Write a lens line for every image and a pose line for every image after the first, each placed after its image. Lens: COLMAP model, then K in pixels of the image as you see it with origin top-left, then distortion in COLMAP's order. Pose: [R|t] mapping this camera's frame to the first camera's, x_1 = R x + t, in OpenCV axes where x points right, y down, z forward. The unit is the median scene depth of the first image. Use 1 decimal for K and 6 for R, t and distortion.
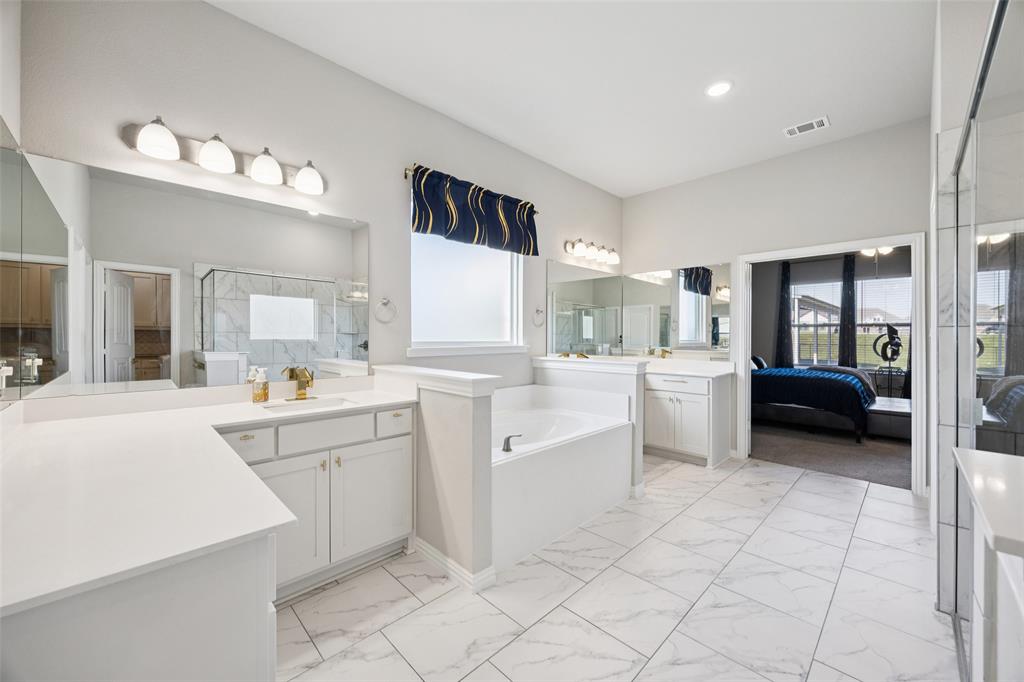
lens RADIAL K [[393.4, 0, 516.4], [0, 393.4, 339.2], [0, 0, 1]] dist [0.000863, -0.000111]
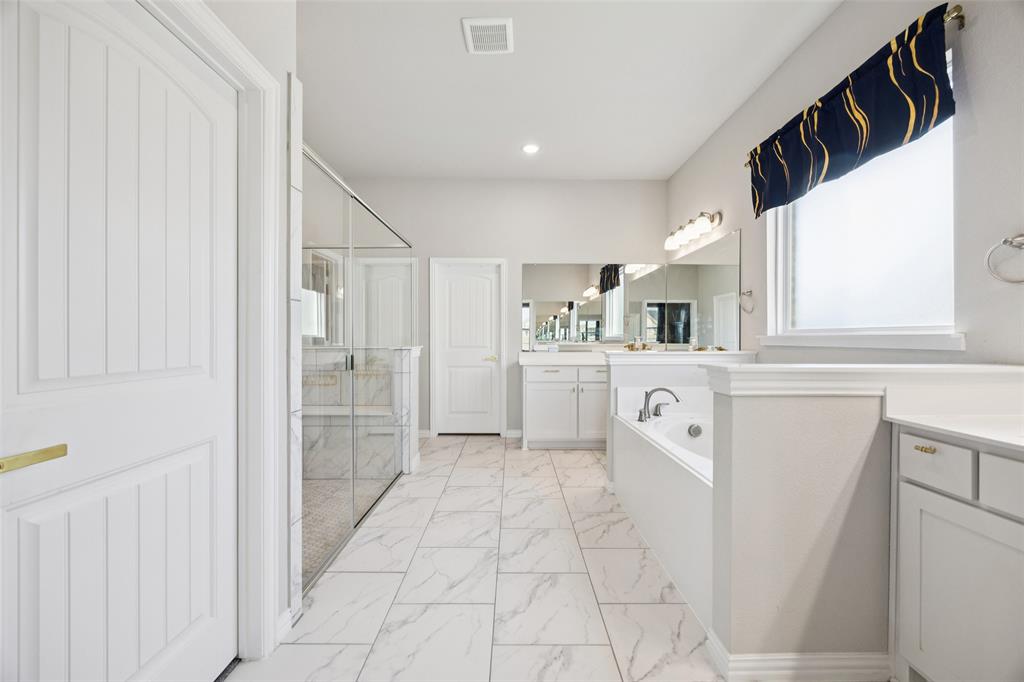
lens RADIAL K [[393.4, 0, 516.4], [0, 393.4, 339.2], [0, 0, 1]] dist [0.000863, -0.000111]
pose [[-0.697623, 0.001689, -0.716463, 1.098146], [-0.003100, 0.999981, 0.005376, 0.036705], [0.716458, 0.005971, -0.697605, 1.586082]]
